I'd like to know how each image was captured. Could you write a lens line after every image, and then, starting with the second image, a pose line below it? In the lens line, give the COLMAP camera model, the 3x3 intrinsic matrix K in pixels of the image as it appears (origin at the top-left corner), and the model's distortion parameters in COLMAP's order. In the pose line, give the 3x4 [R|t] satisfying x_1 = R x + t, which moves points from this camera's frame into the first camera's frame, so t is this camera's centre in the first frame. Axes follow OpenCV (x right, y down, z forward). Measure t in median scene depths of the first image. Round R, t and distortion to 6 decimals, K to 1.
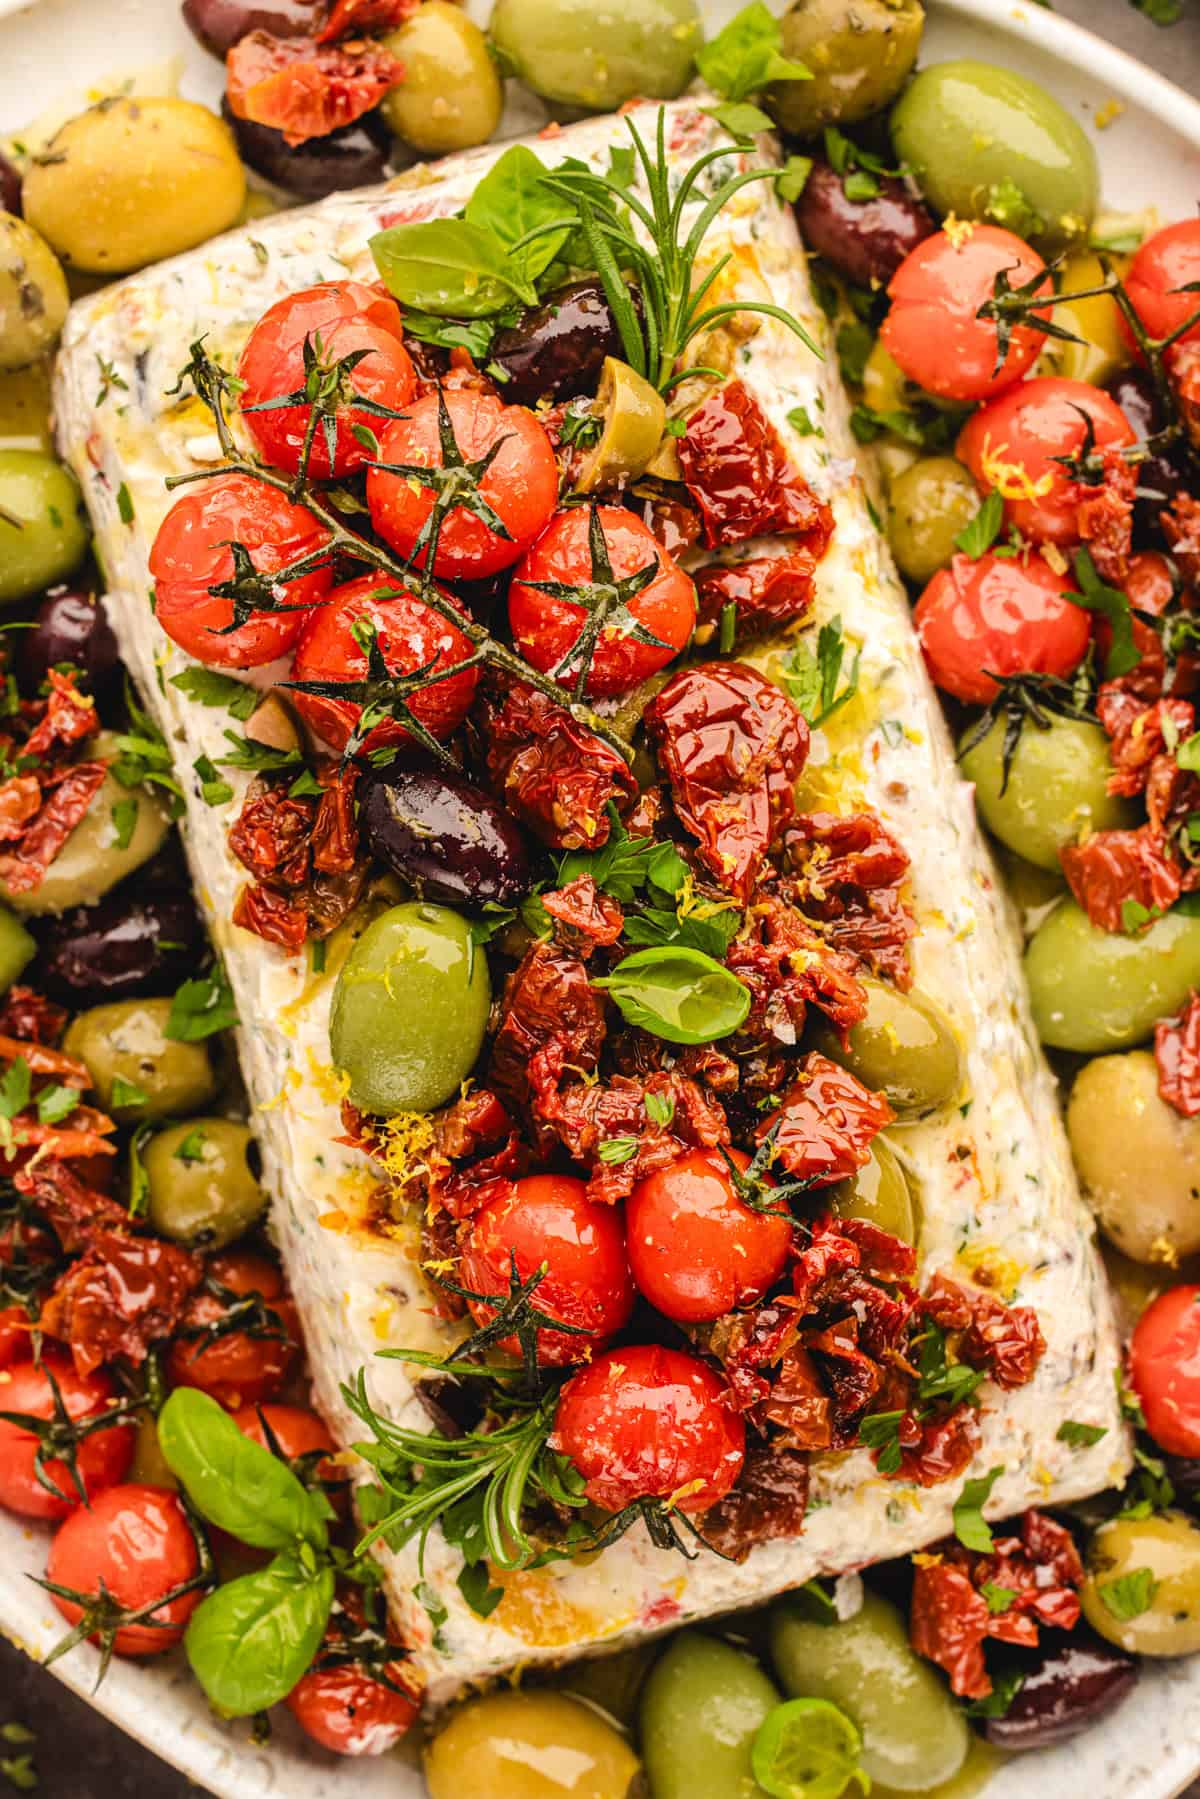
lens RADIAL K [[5535.0, 0, 600.0], [0, 5535.0, 899.5], [0, 0, 1]] dist [0.004073, -0.007074]
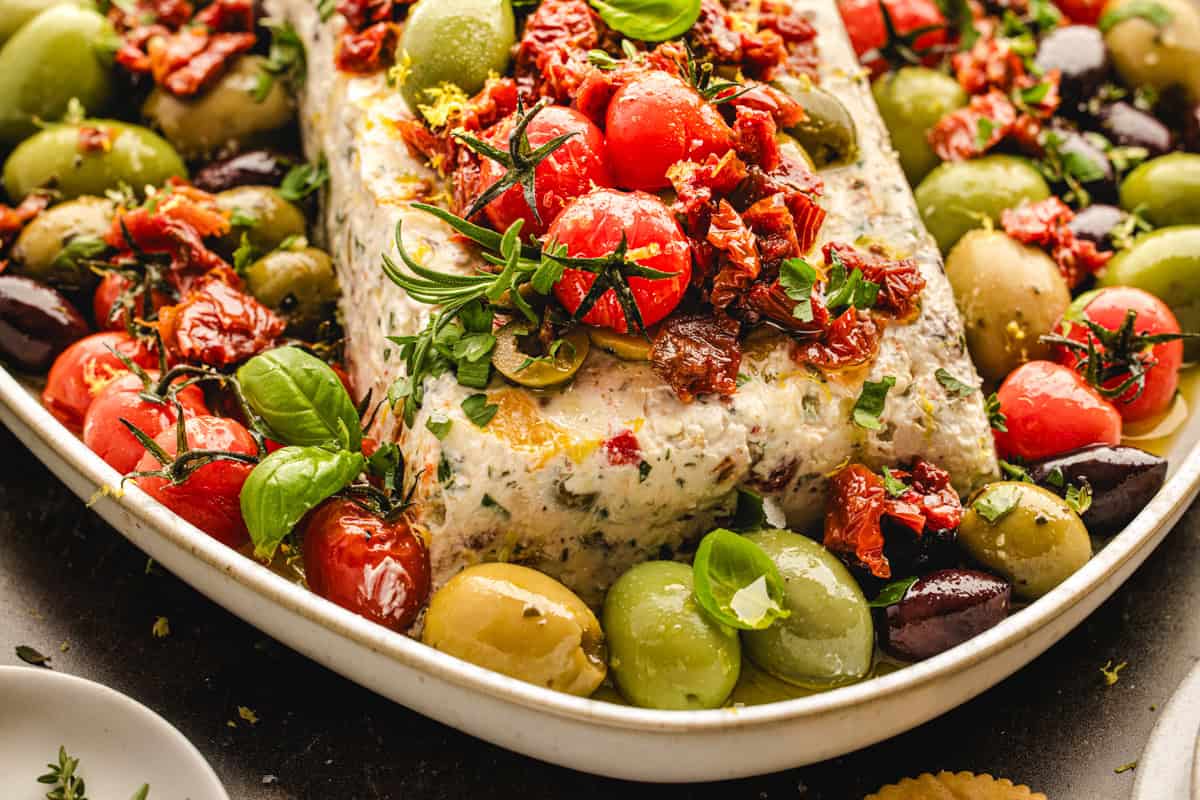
lens RADIAL K [[3498.0, 0, 600.0], [0, 3498.0, 400.0], [0, 0, 1]] dist [-0.012758, -1.657057]
pose [[0.999186, 0.022385, -0.033553, 0.032142], [-0.039627, 0.699926, -0.713115, 0.682711], [0.007522, 0.713864, 0.700244, 0.438748]]
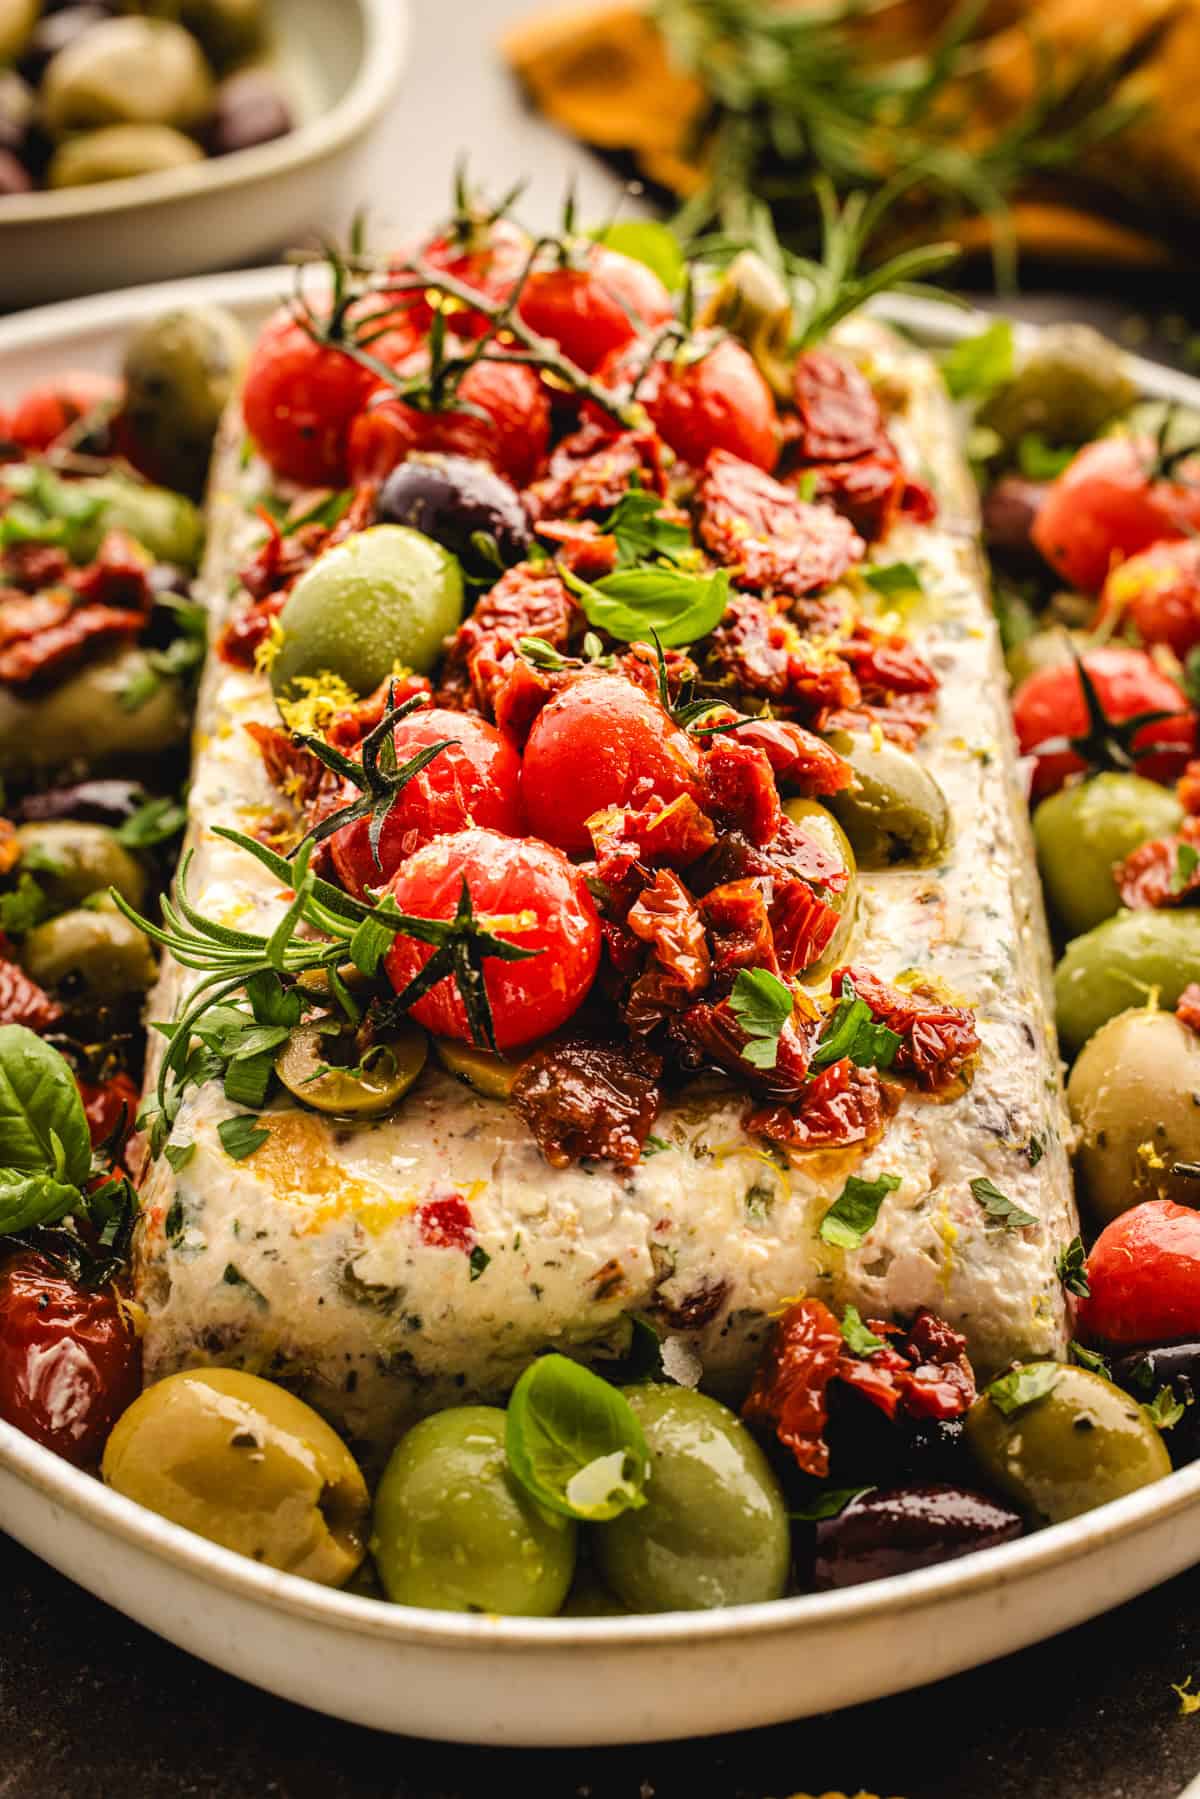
lens RADIAL K [[5244.2, 0, 600.0], [0, 5244.2, 899.5], [0, 0, 1]] dist [-0.012758, -1.657057]
pose [[0.965291, 0.130863, -0.226028, 0.198911], [-0.259645, 0.574442, -0.776274, 0.688081], [0.028255, 0.808017, 0.588482, 0.511751]]
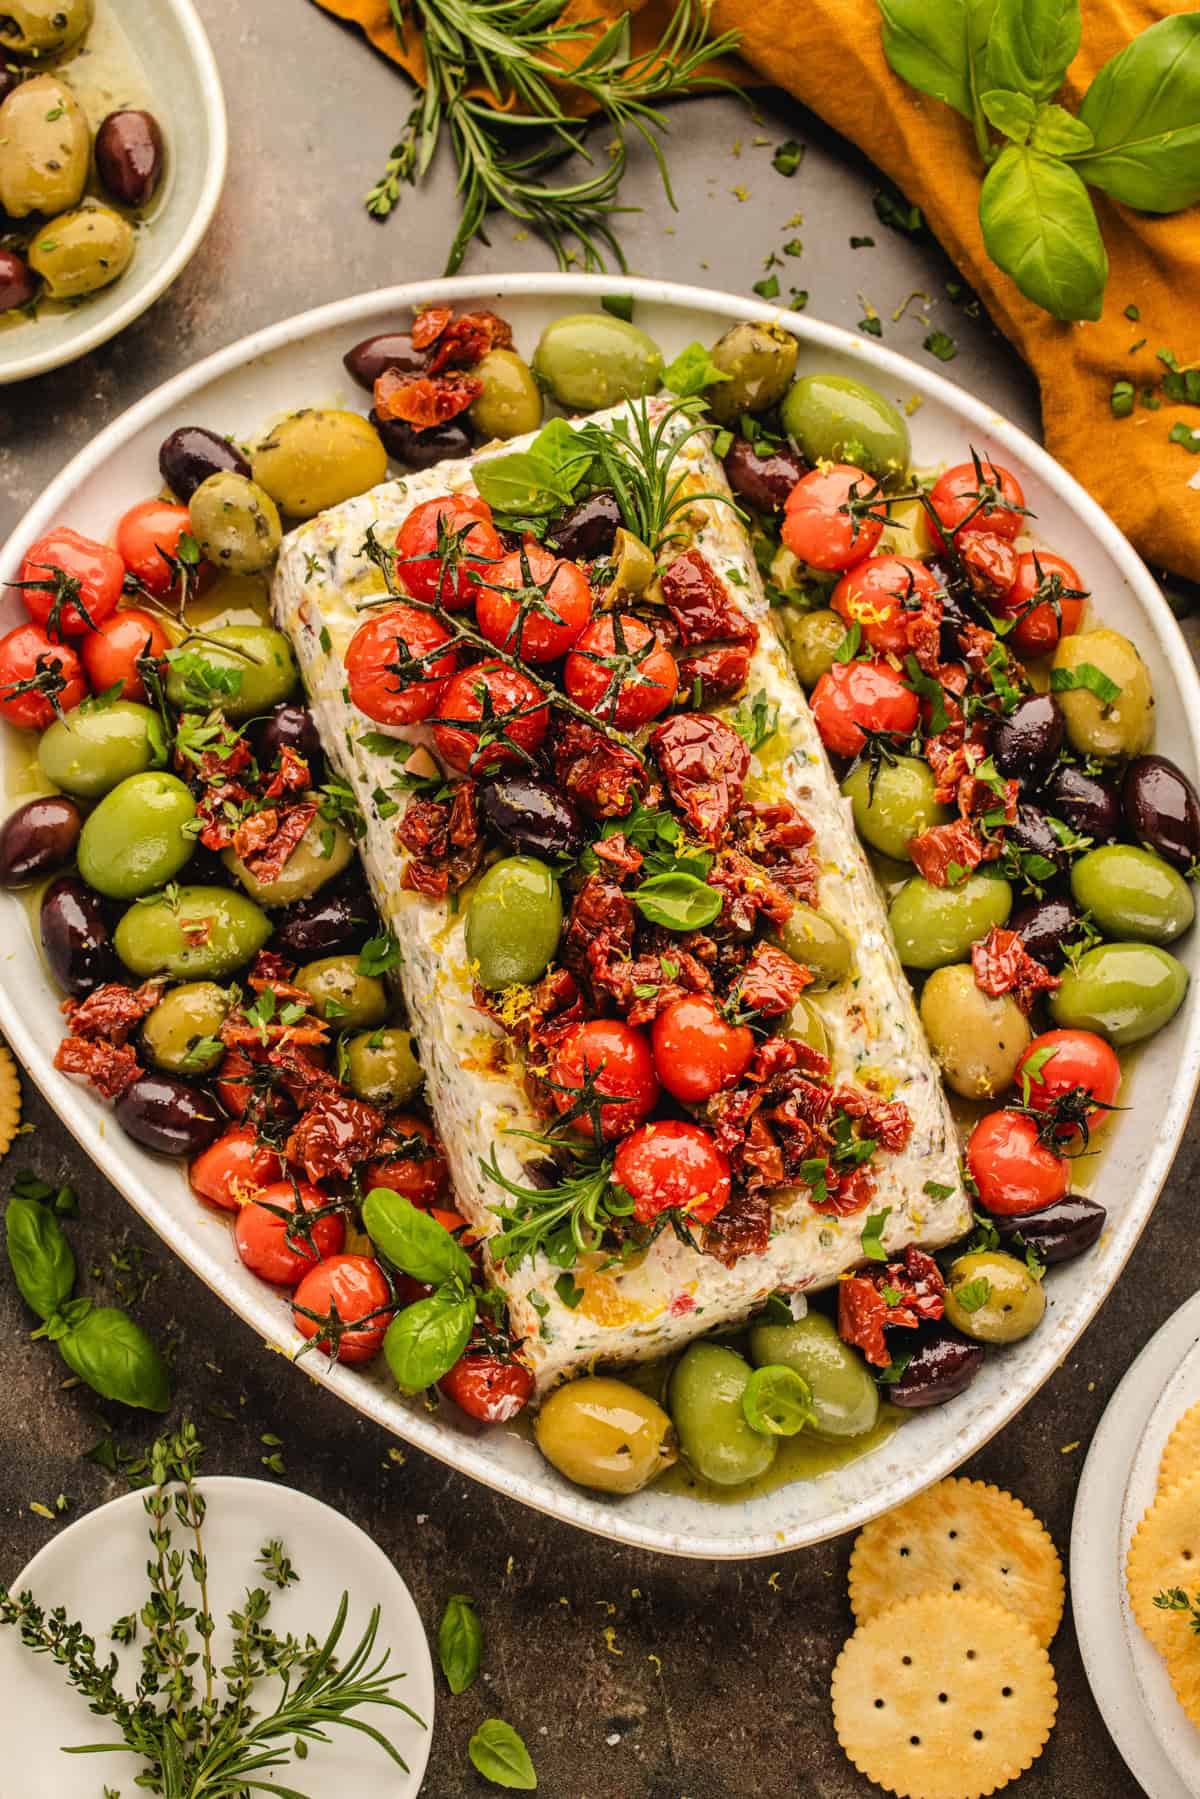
lens RADIAL K [[5244.2, 0, 600.0], [0, 5244.2, 899.5], [0, 0, 1]] dist [-0.012758, -1.657057]
pose [[0.998978, -0.037832, 0.024729, -0.045592], [0.041556, 0.983974, -0.173402, 0.274384], [-0.017773, 0.174252, 0.984541, -0.510215]]
